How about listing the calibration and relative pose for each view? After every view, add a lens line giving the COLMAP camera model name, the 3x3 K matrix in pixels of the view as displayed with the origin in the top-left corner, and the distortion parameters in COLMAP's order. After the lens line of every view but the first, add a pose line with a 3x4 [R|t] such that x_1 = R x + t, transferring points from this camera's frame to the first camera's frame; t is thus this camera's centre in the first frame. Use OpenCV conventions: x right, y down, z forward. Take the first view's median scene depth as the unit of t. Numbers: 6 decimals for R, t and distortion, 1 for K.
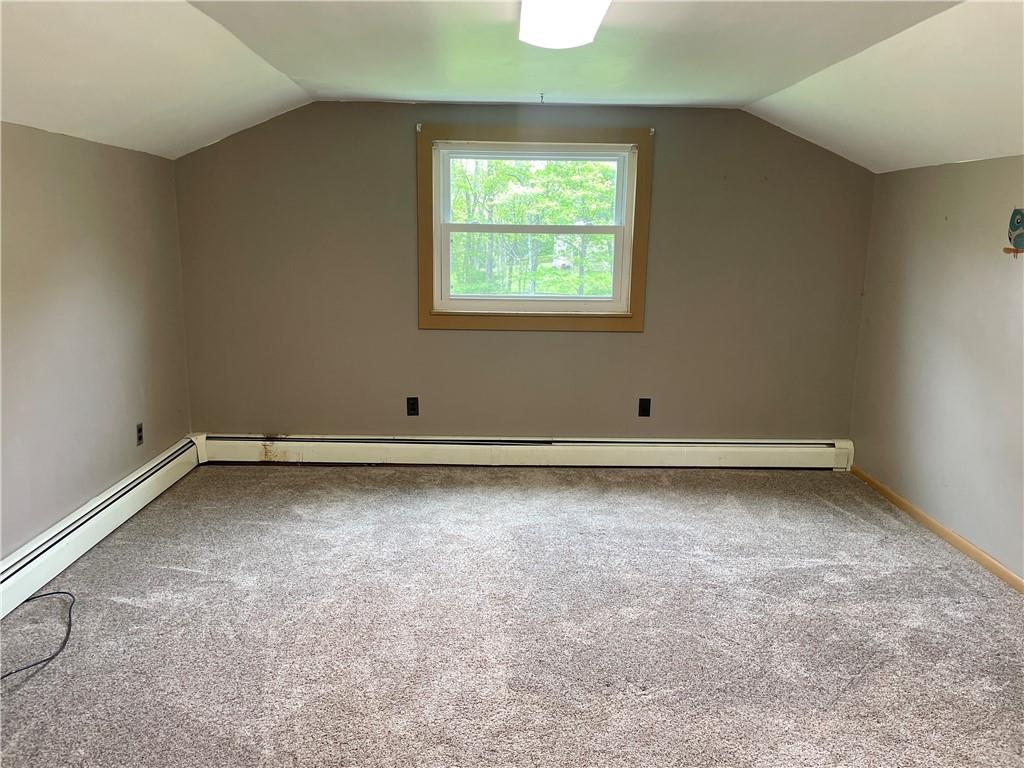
lens RADIAL K [[779.7, 0, 507.0], [0, 779.7, 374.8], [0, 0, 1]] dist [0.079655, -0.089931]
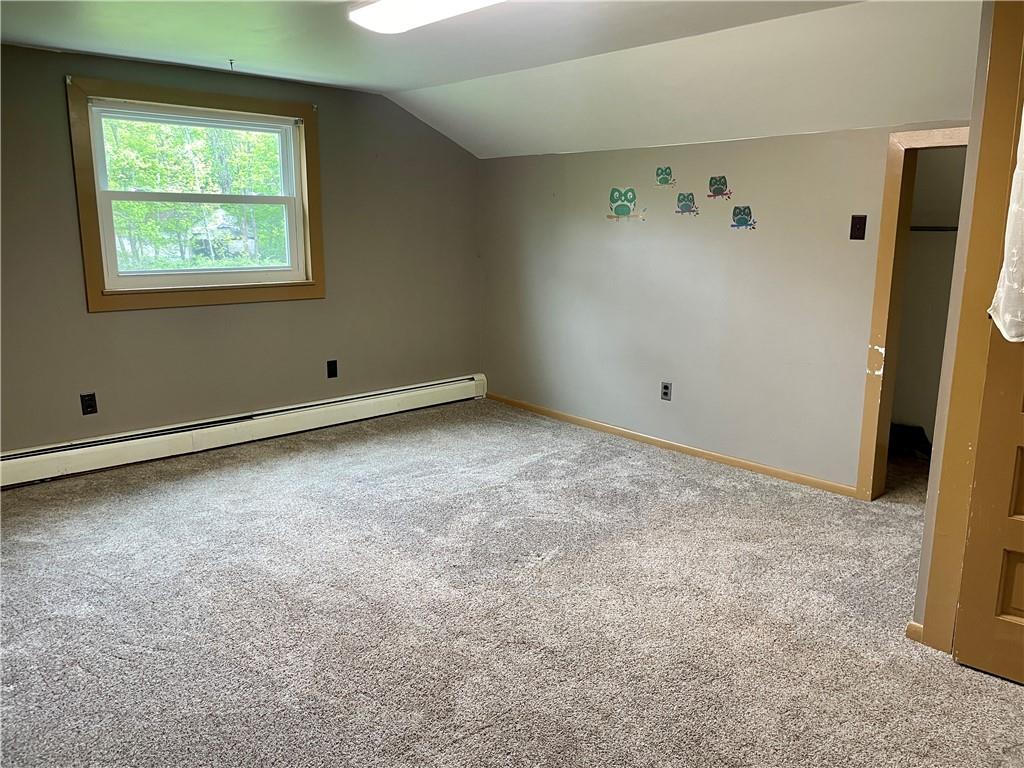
lens RADIAL K [[779.7, 0, 533.2], [0, 779.7, 361.2], [0, 0, 1]] dist [0.079655, -0.089931]
pose [[0.741695, -0.128955, 0.658224, -0.350480], [0.124027, 0.990789, 0.054354, 0.008127], [-0.659171, 0.041324, 0.750857, 0.021101]]
